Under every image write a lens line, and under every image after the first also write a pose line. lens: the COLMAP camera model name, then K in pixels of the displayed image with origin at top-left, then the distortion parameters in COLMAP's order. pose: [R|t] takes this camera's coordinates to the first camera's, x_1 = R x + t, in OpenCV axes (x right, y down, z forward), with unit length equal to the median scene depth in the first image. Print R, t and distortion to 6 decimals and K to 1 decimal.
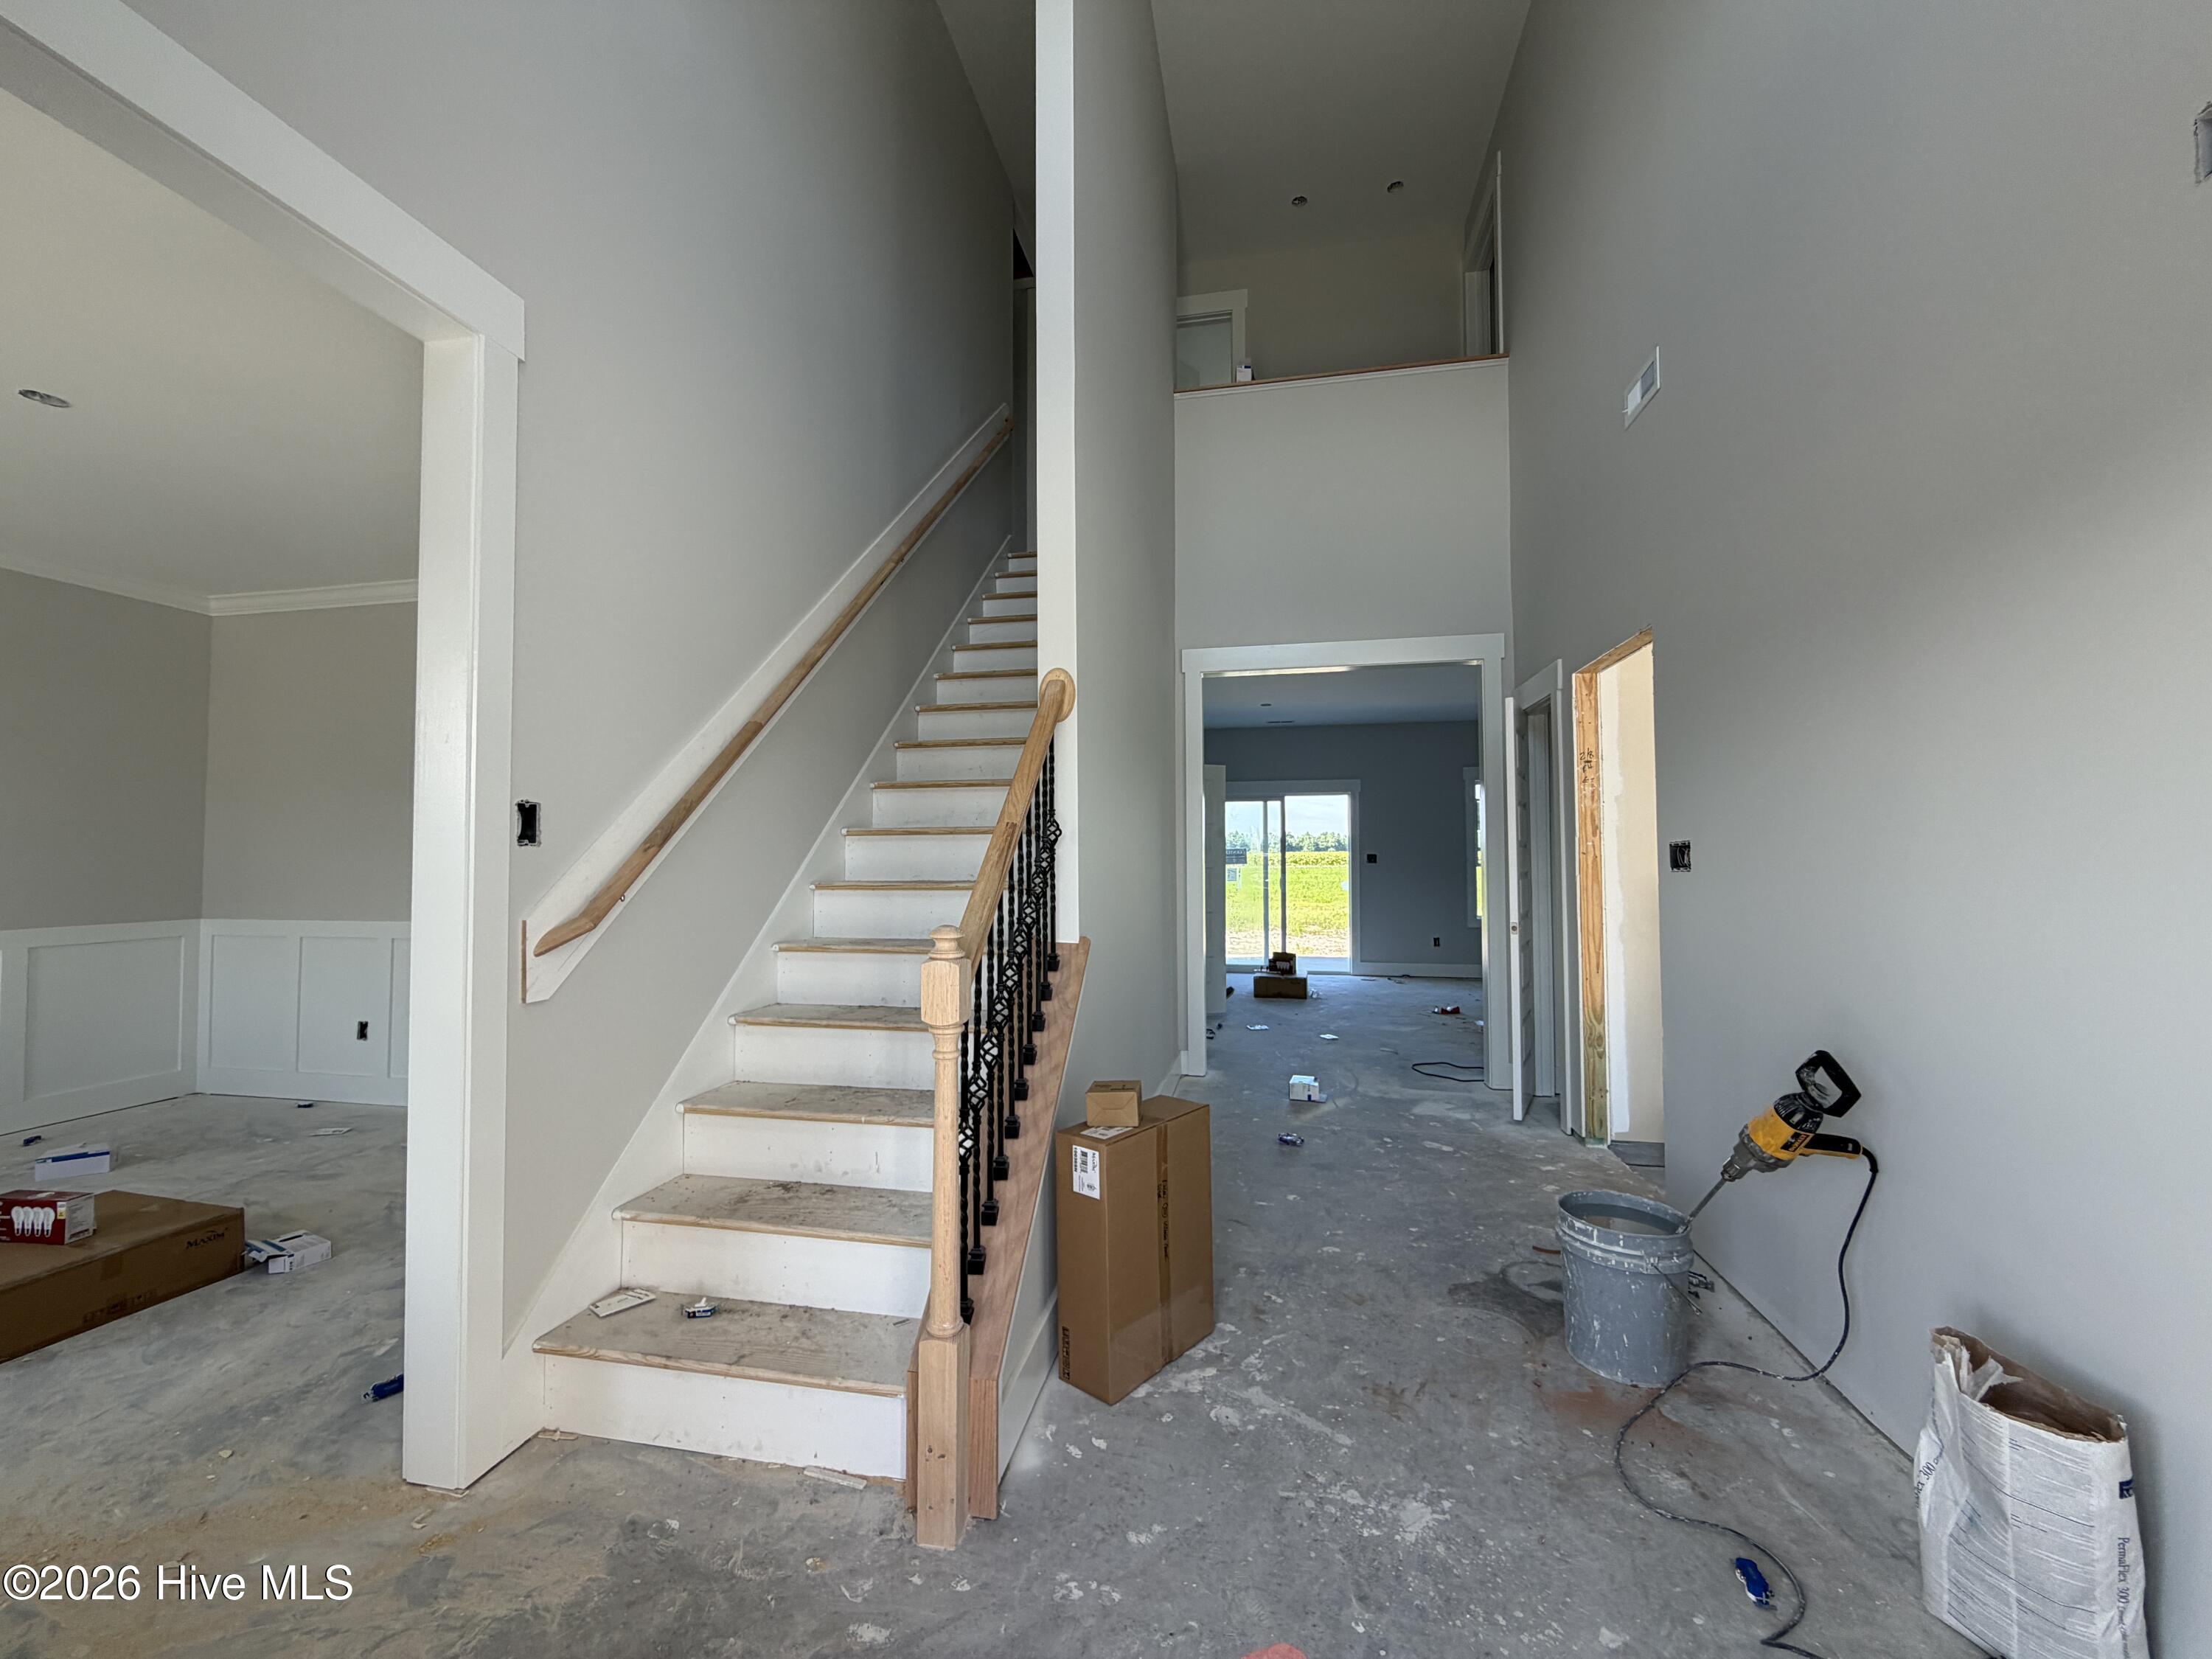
lens RADIAL K [[886.6, 0, 1097.1], [0, 886.6, 829.5], [0, 0, 1]] dist [-0.000194, 0.000926]
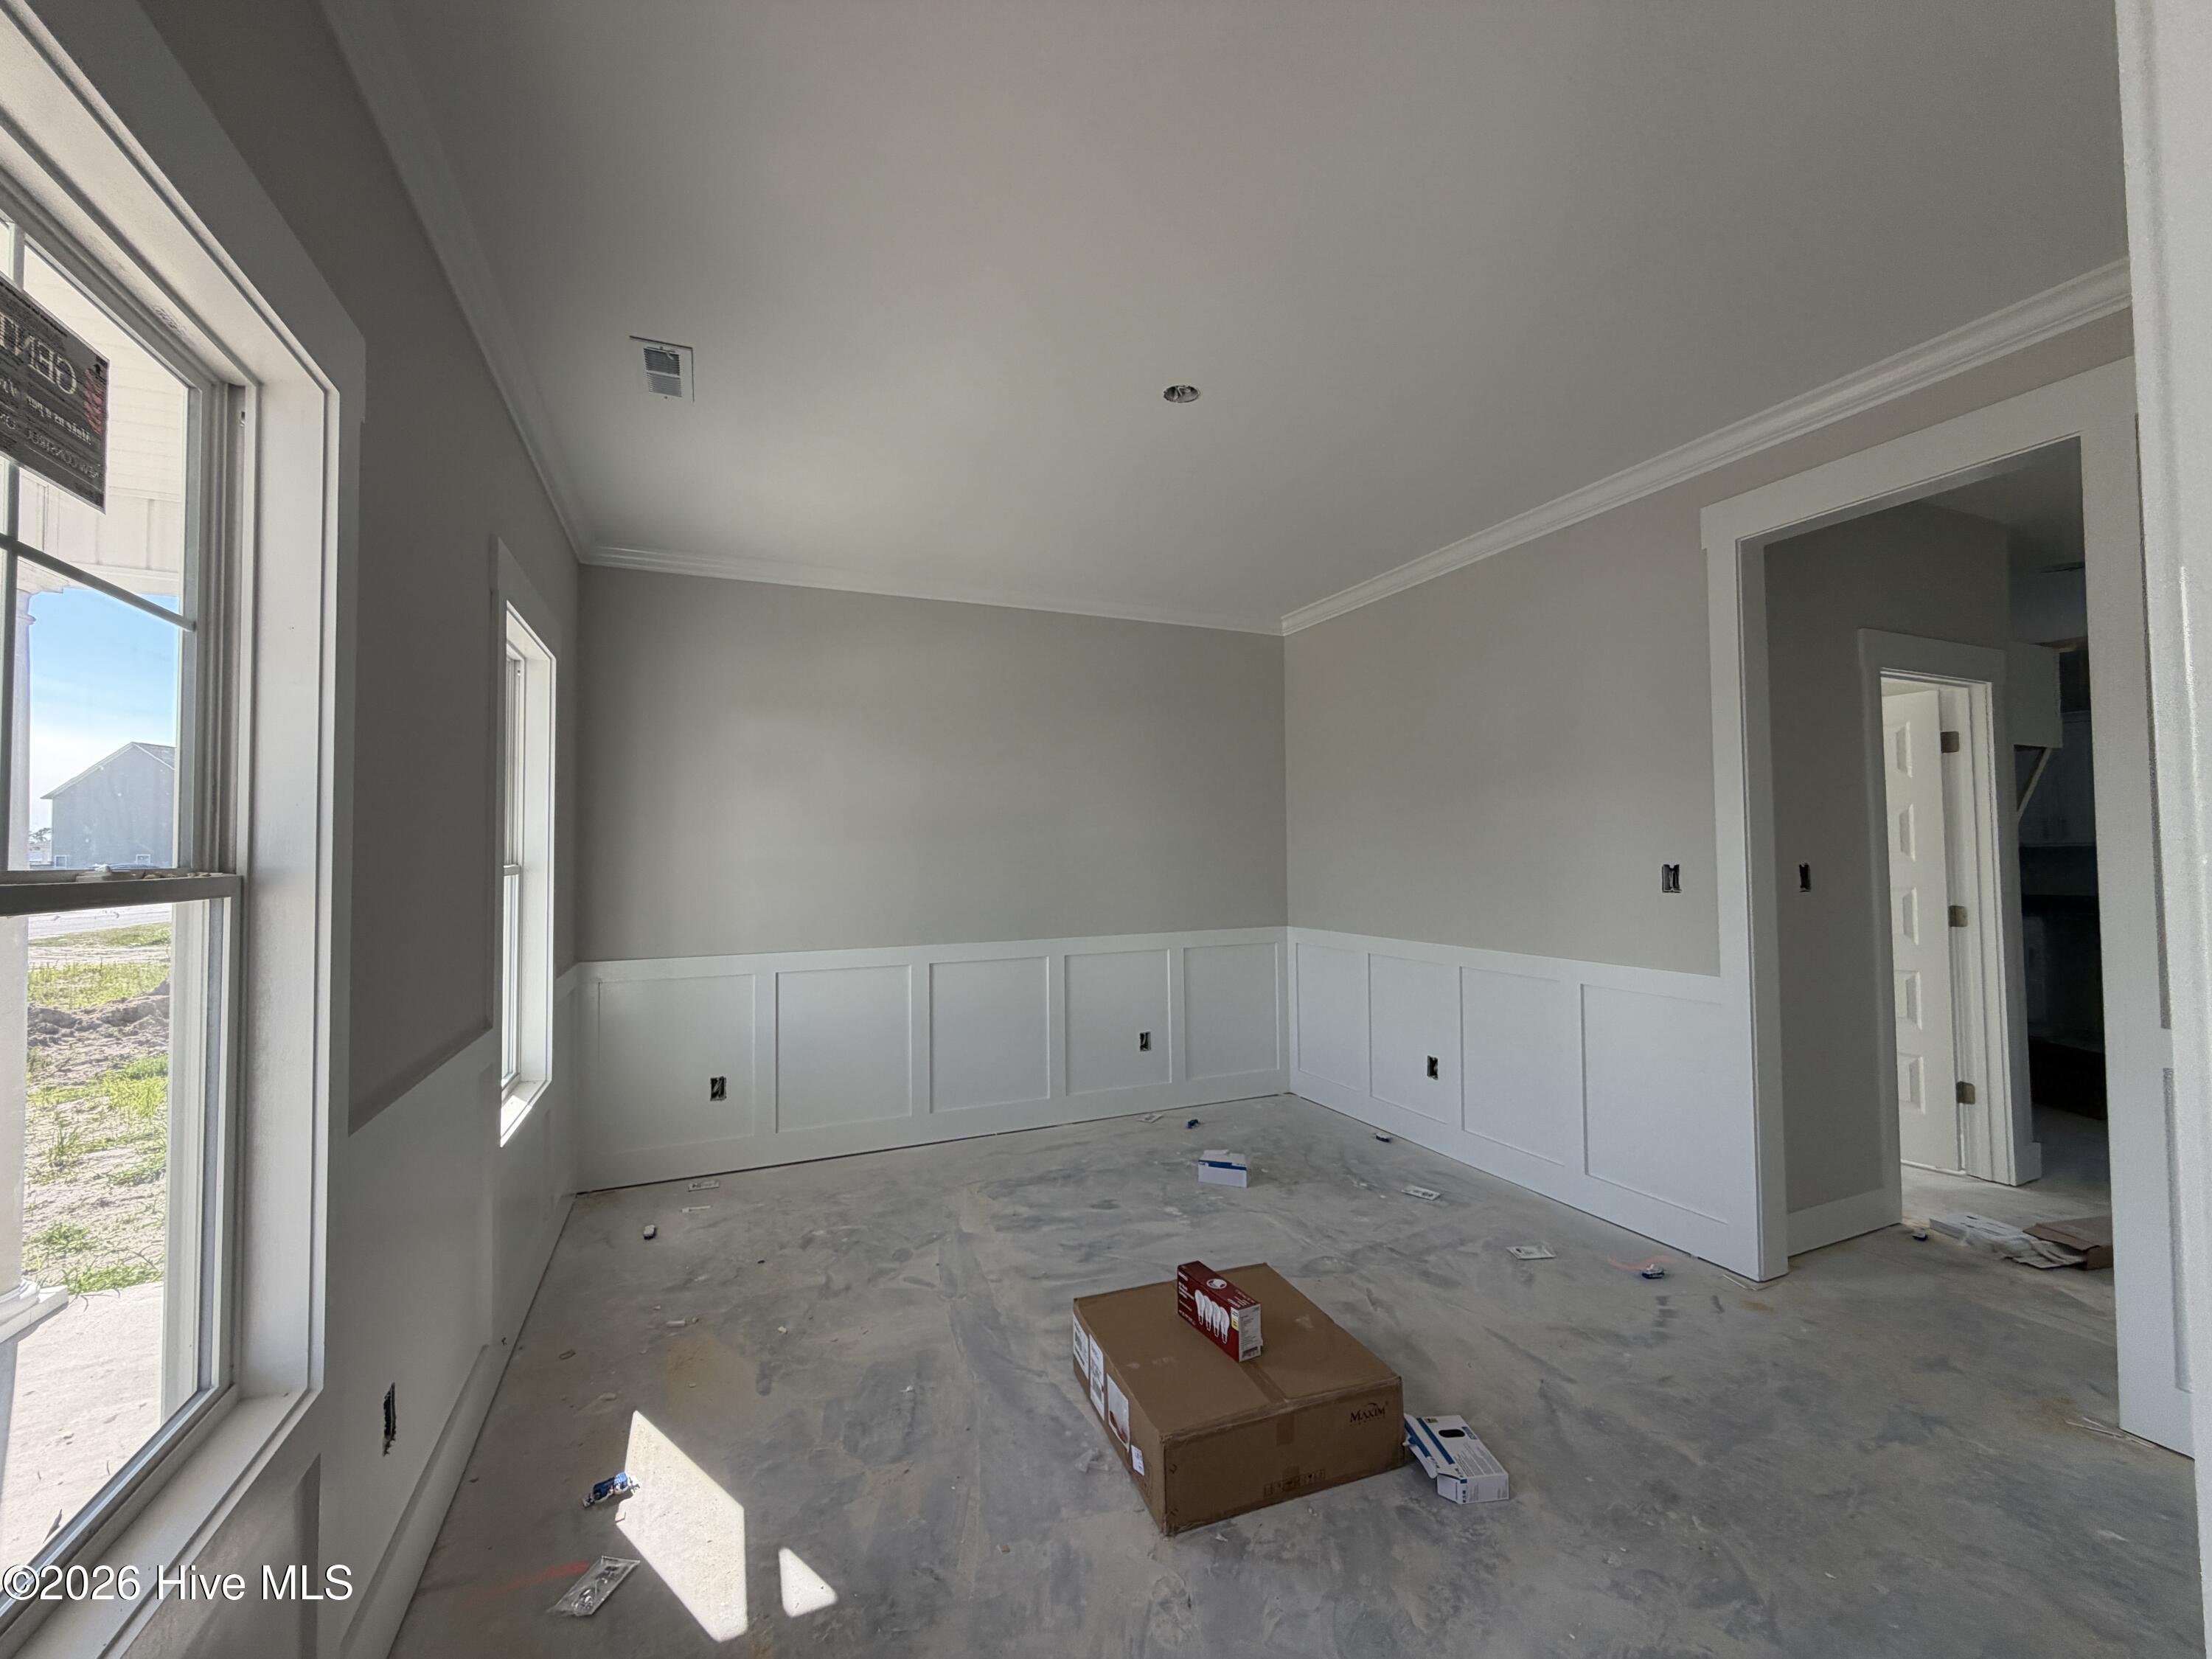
lens RADIAL K [[886.6, 0, 1097.1], [0, 886.6, 829.5], [0, 0, 1]] dist [-0.000194, 0.000926]
pose [[0.573001, -0.026427, -0.819129, -0.375155], [0.036375, 0.999315, -0.006795, -0.019343], [0.818747, -0.025902, 0.573570, 0.294685]]
